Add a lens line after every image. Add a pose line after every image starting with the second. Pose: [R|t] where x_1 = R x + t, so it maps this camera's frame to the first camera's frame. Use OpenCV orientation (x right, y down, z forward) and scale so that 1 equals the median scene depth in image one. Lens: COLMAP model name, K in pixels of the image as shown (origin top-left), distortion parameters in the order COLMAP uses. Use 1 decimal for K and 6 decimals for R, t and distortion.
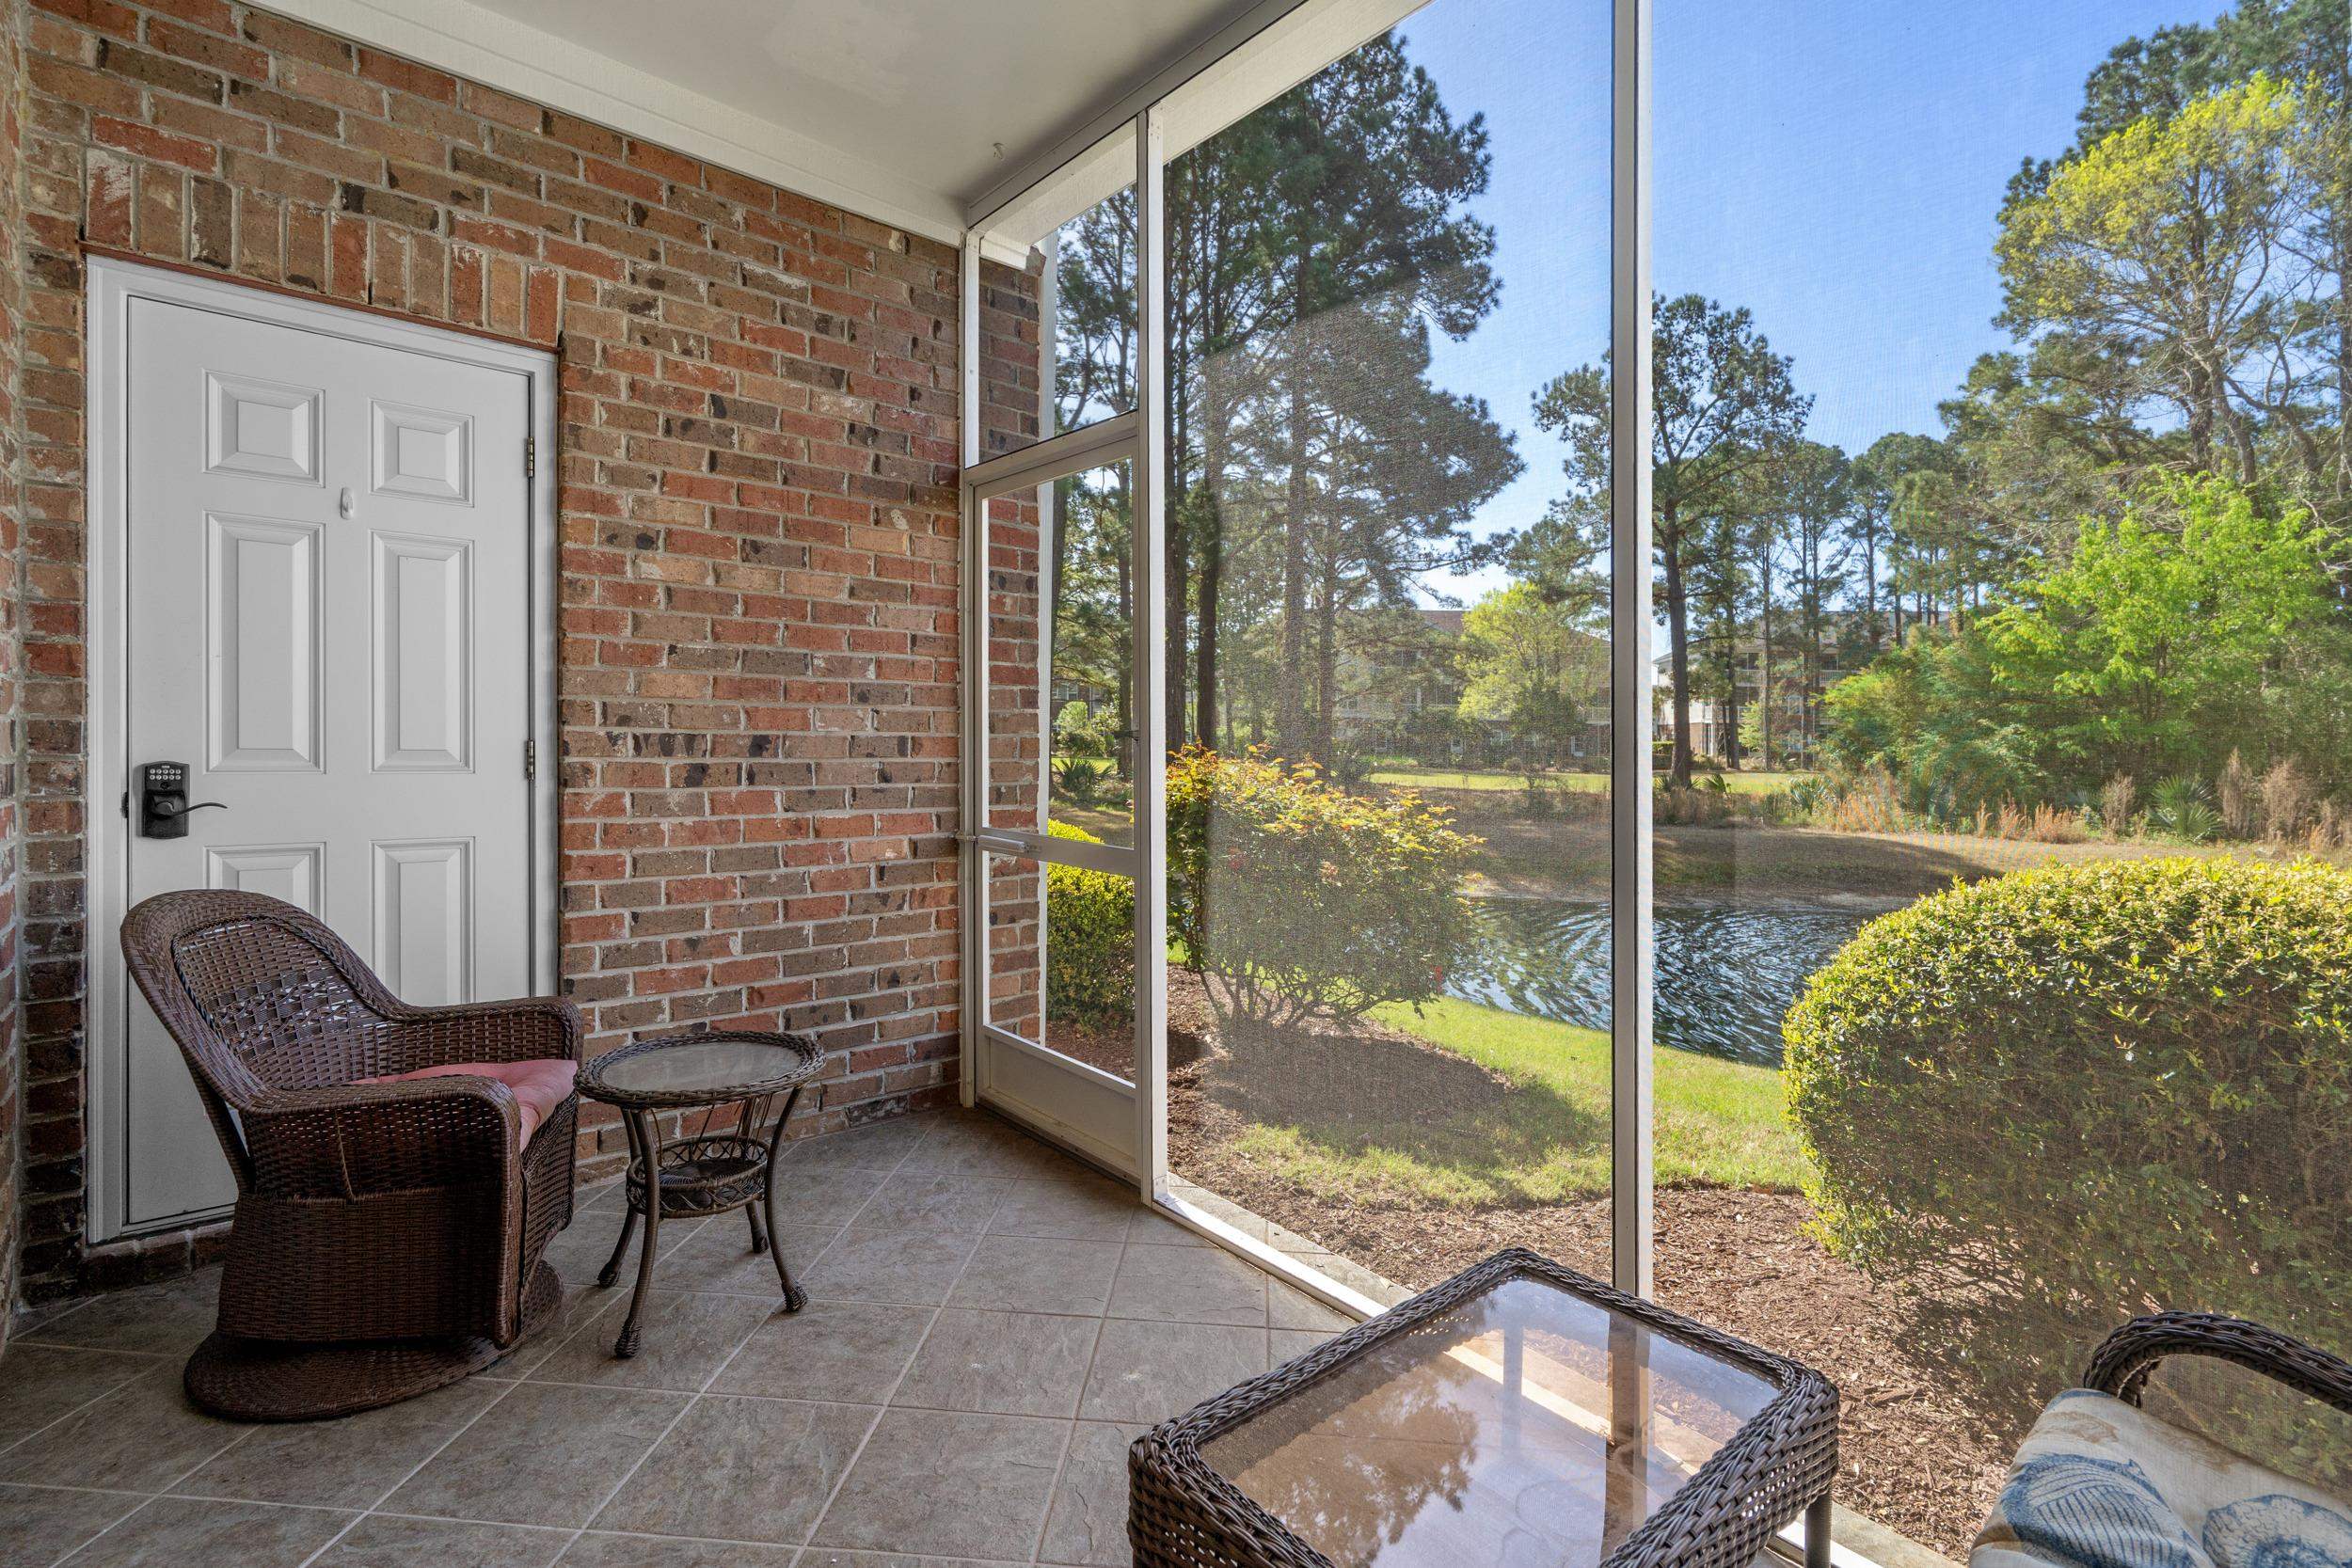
lens RADIAL K [[1080.9, 0, 1136.4], [0, 1080.9, 735.2], [0, 0, 1]] dist [-0.010918, 0.002749]
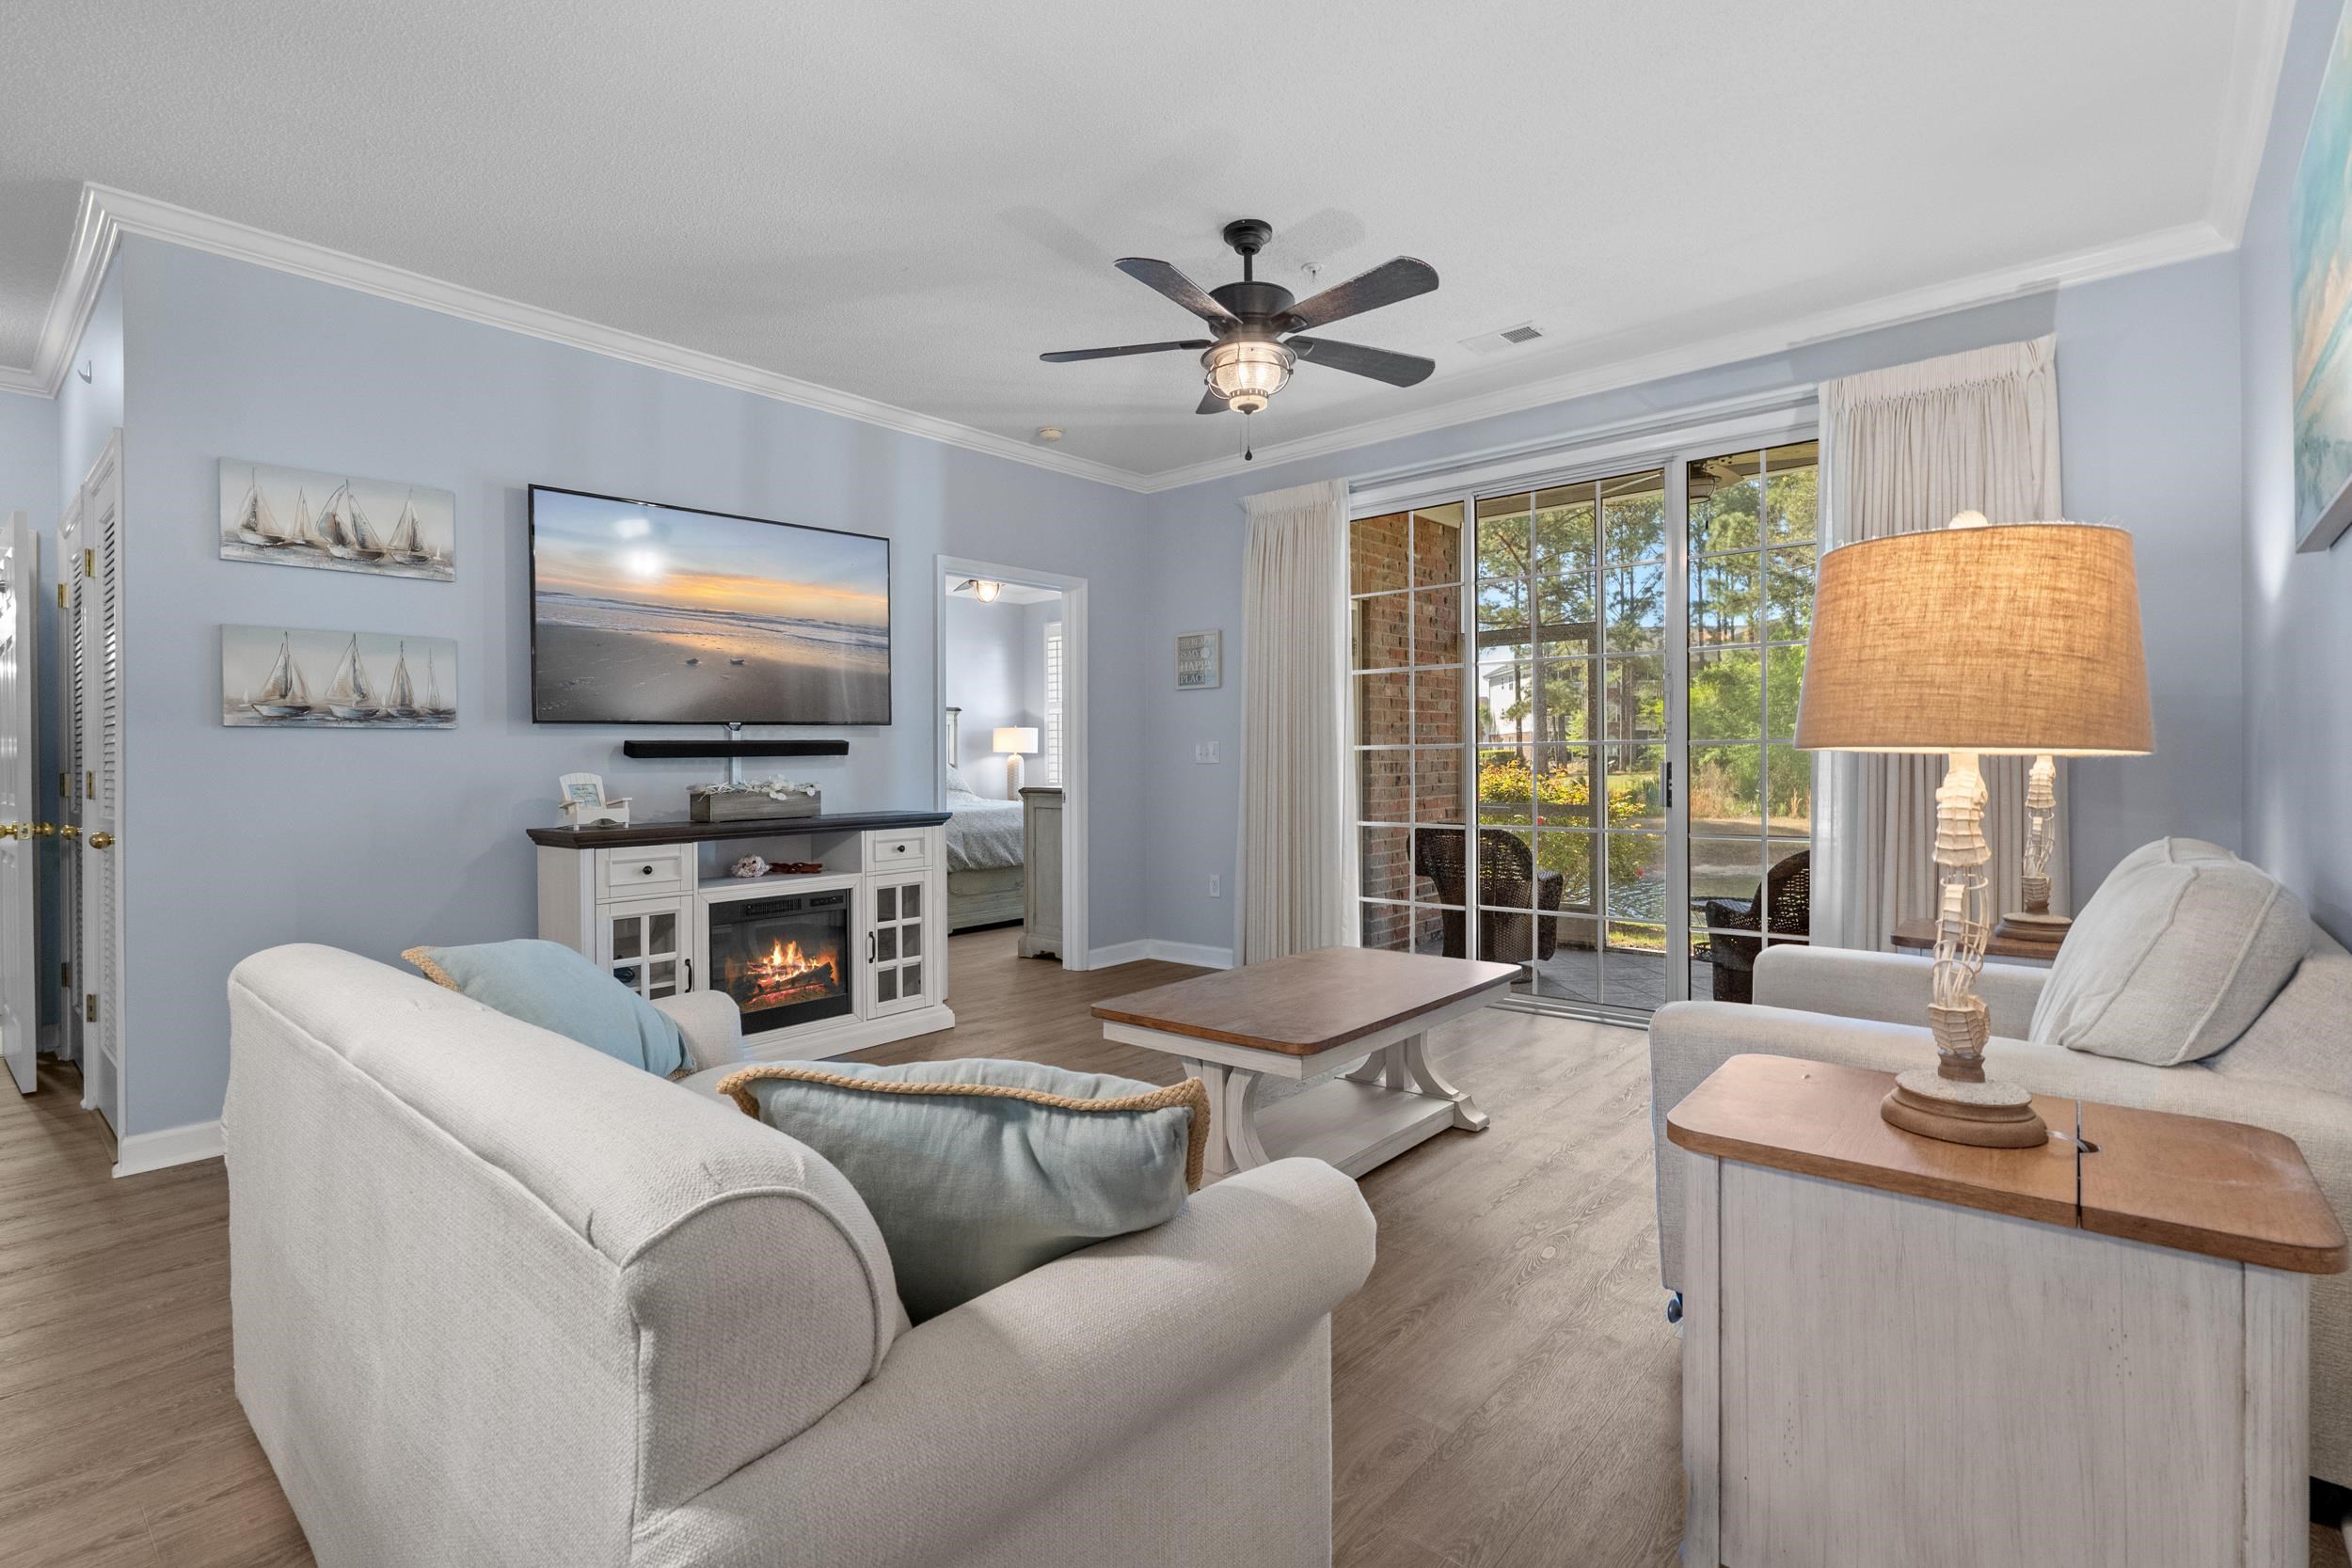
lens RADIAL K [[1080.9, 0, 1155.2], [0, 1080.9, 773.4], [0, 0, 1]] dist [-0.010918, 0.002749]
pose [[0.987950, -0.036919, 0.150307, -0.140639], [0.034933, 0.999264, 0.015832, -0.003954], [-0.150781, -0.010390, 0.988513, -0.127469]]
